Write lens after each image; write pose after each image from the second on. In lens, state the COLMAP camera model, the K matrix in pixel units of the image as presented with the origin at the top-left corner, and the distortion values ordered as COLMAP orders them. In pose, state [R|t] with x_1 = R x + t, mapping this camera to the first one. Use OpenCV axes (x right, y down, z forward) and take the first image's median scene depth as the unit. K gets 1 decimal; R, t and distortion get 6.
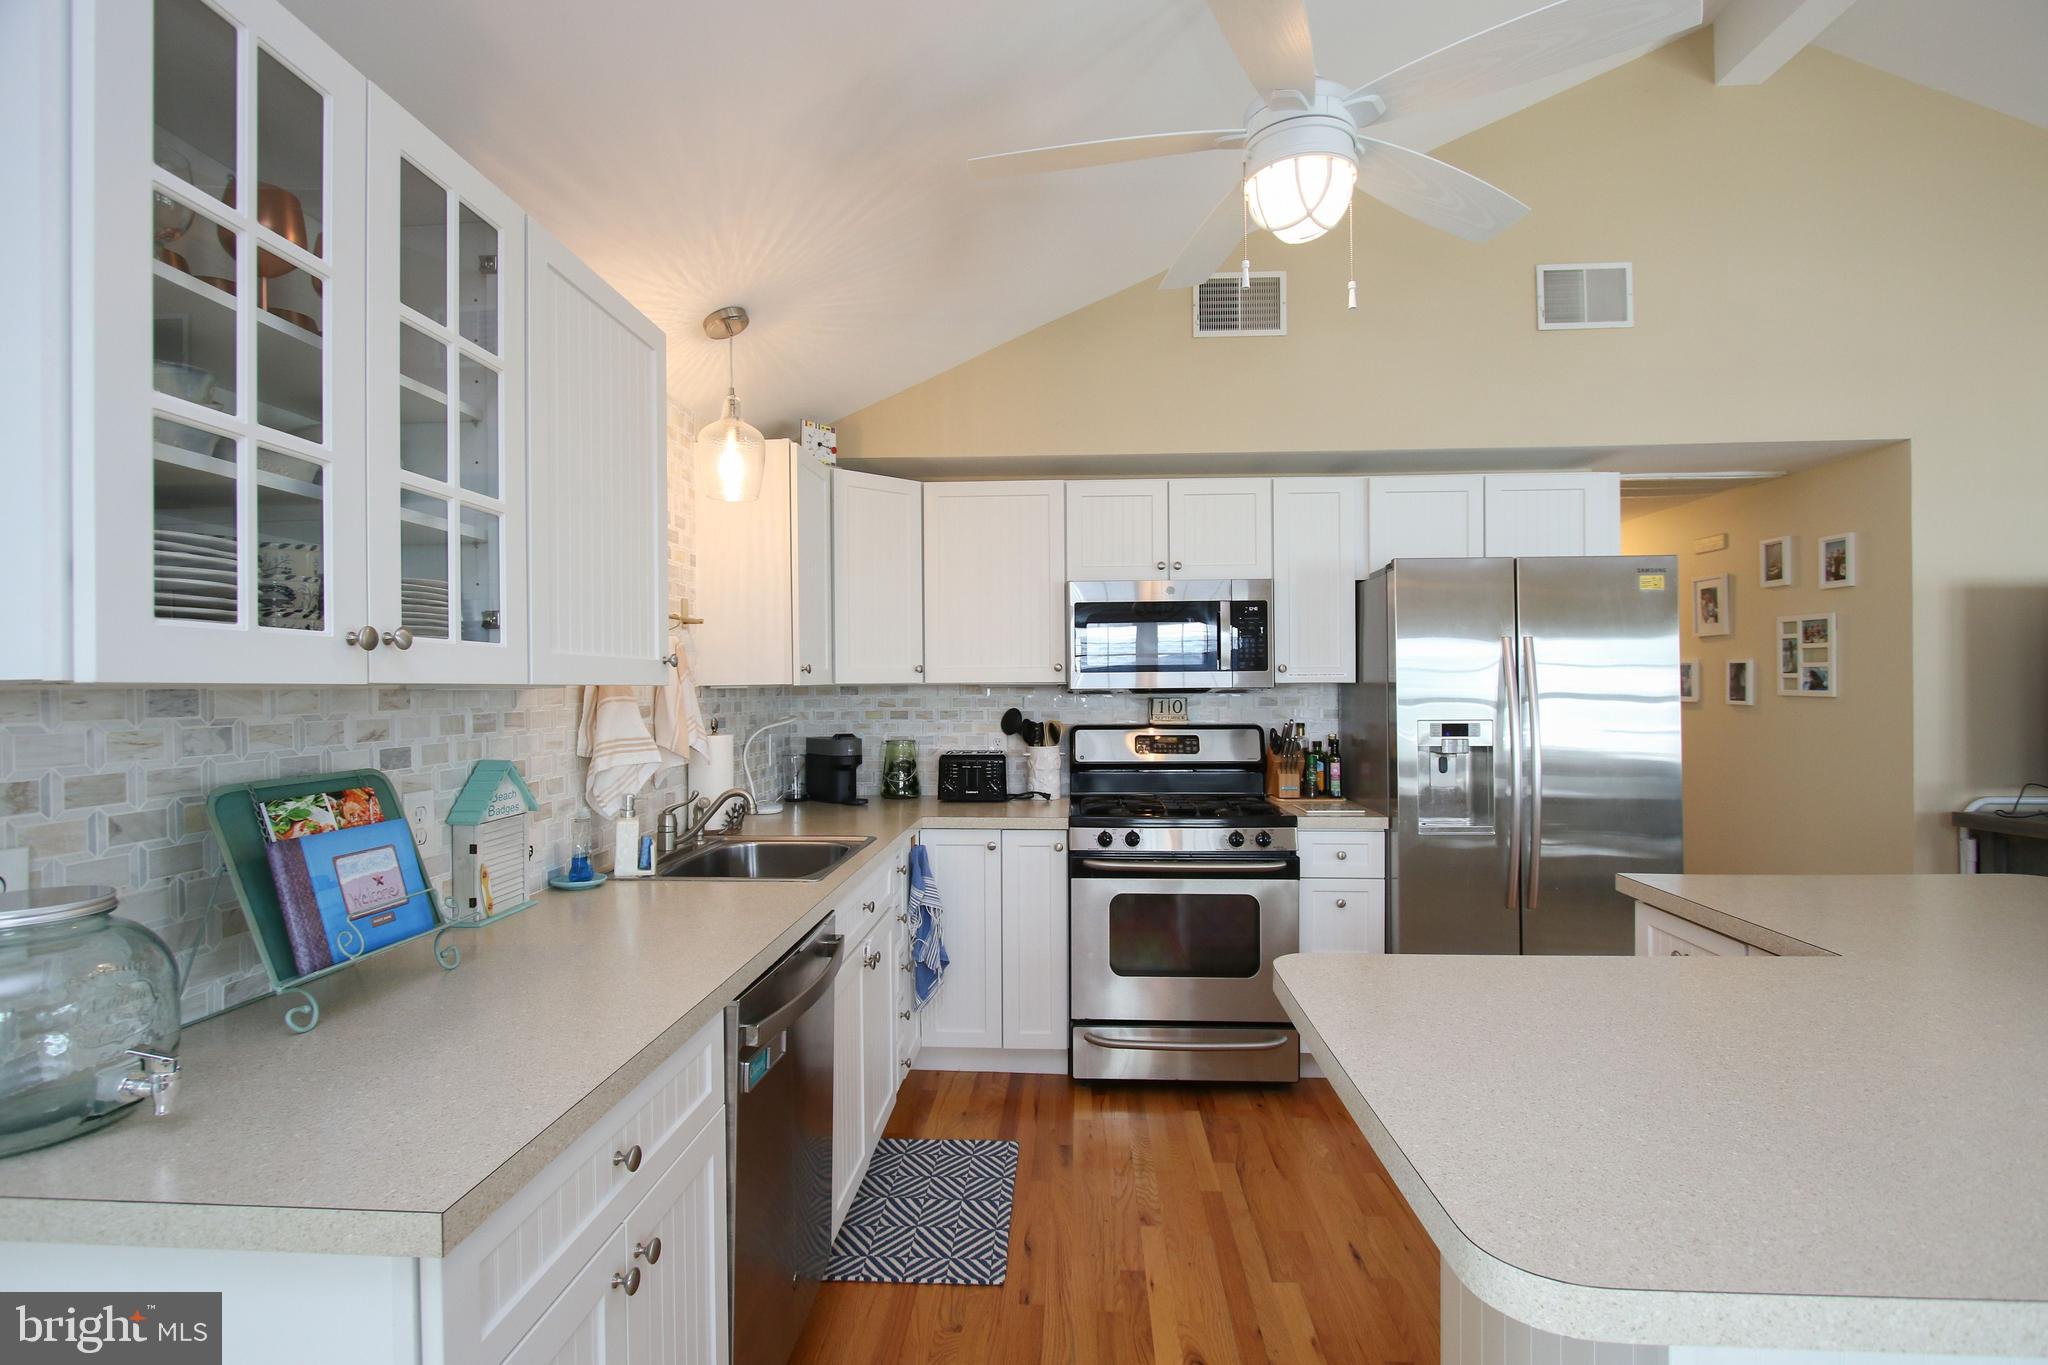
lens RADIAL K [[1000.8, 0, 1024.0], [0, 1000.8, 682.5], [0, 0, 1]] dist [-0.000966, -0.000168]
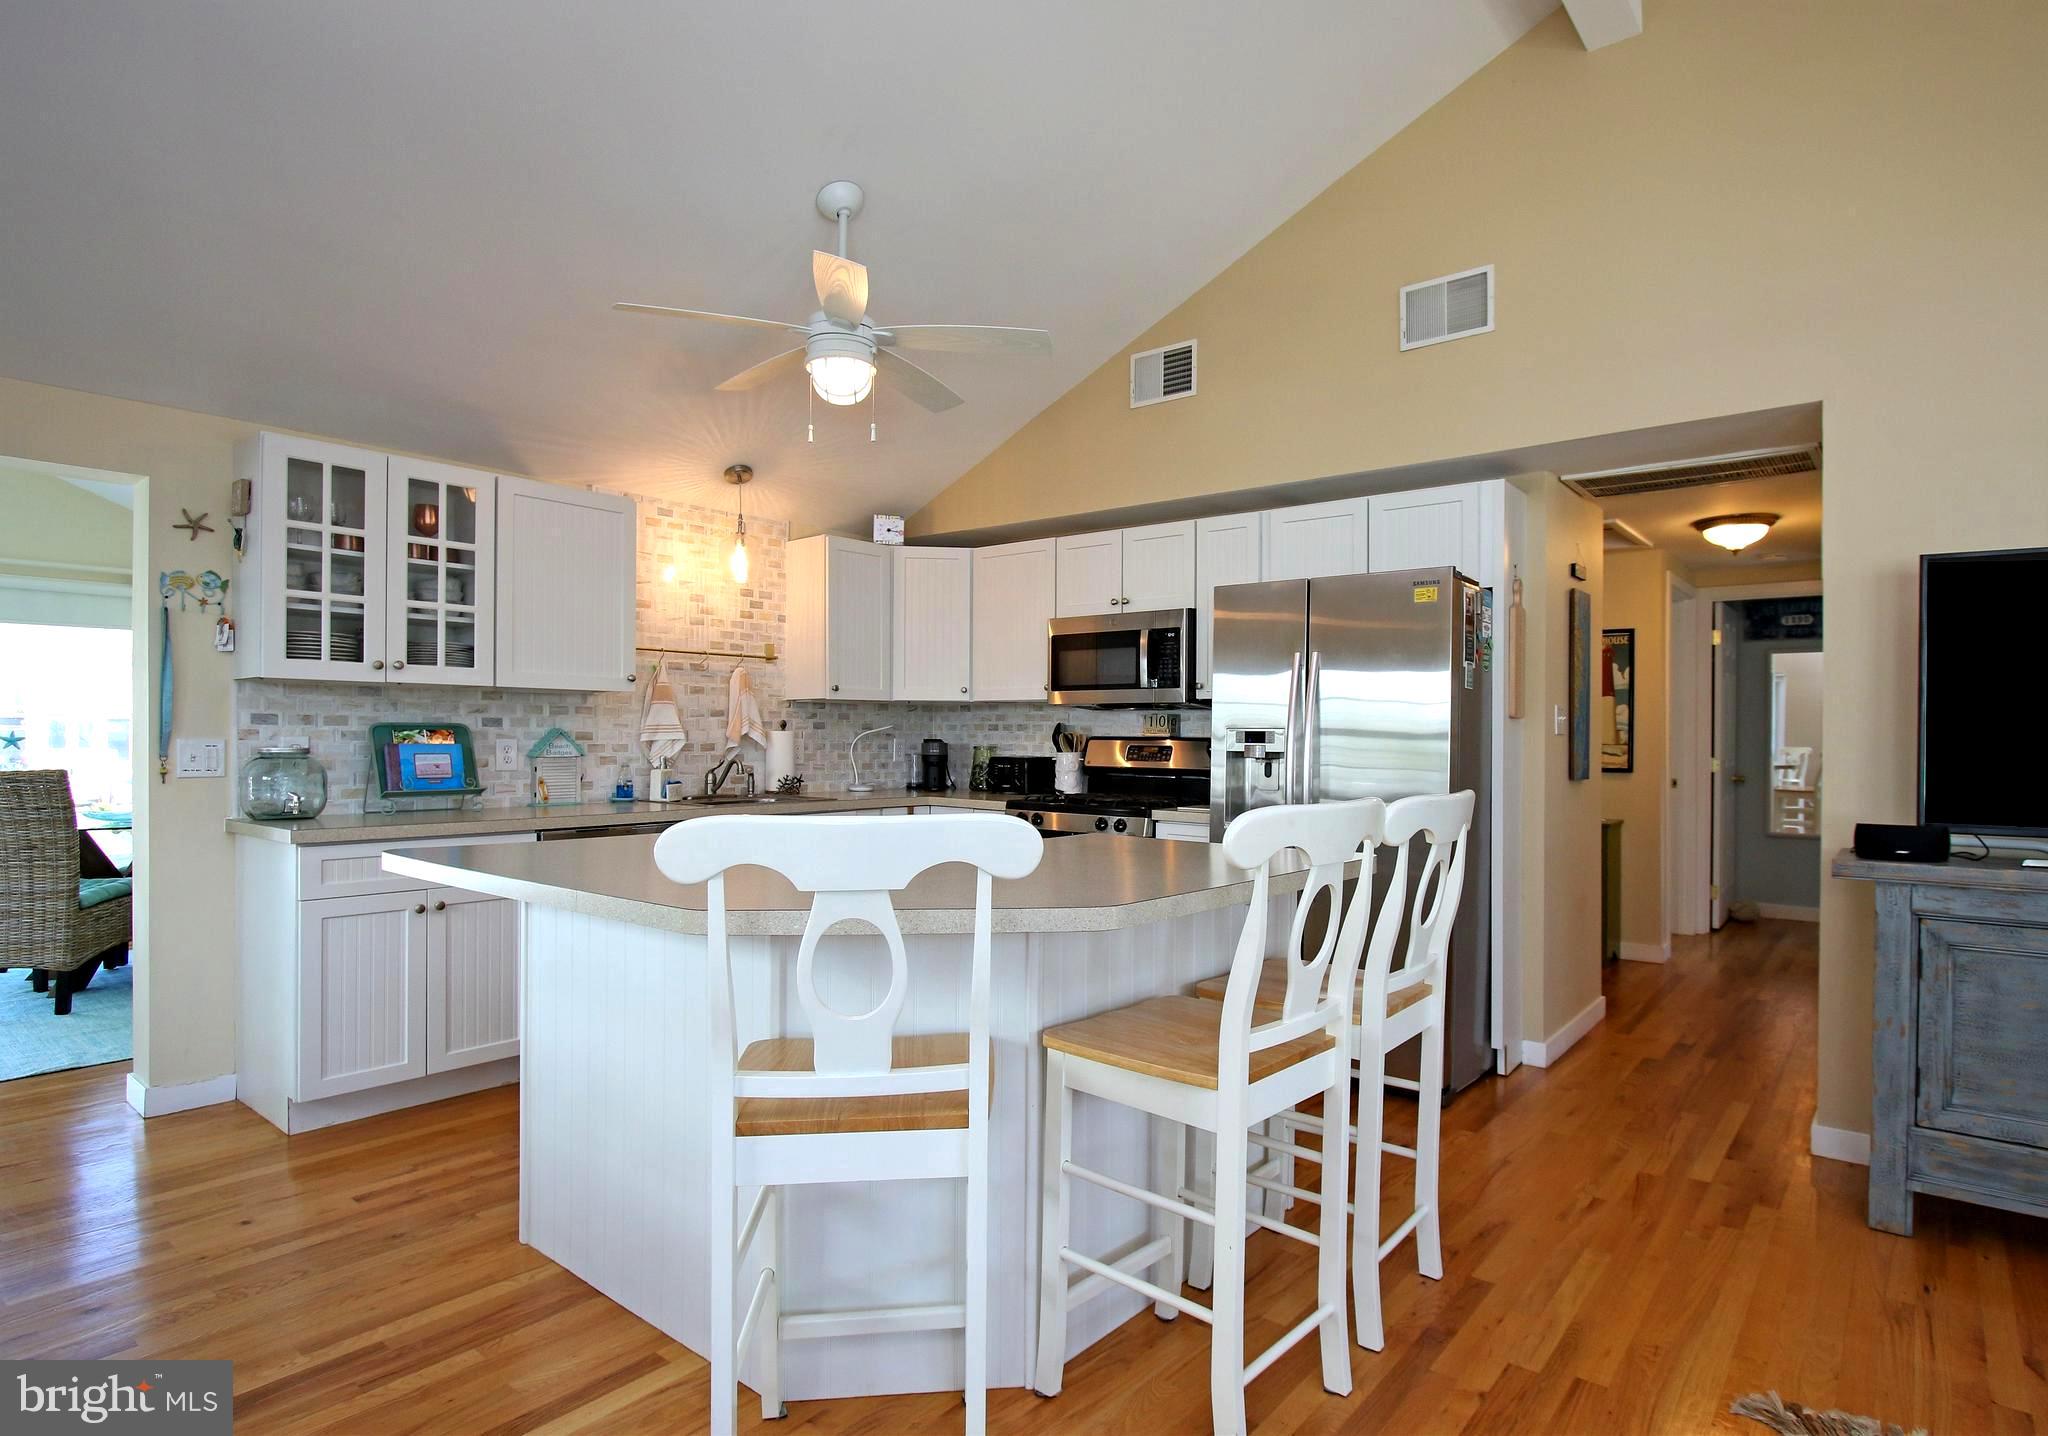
lens RADIAL K [[1092.0, 0, 1024.0], [0, 1092.0, 718.0], [0, 0, 1]] dist [0.004236, 0.000386]
pose [[0.806431, 0.005911, -0.591298, 0.939951], [-0.012013, 0.999907, -0.006389, 0.036810], [0.591206, 0.012255, 0.806428, -0.133389]]
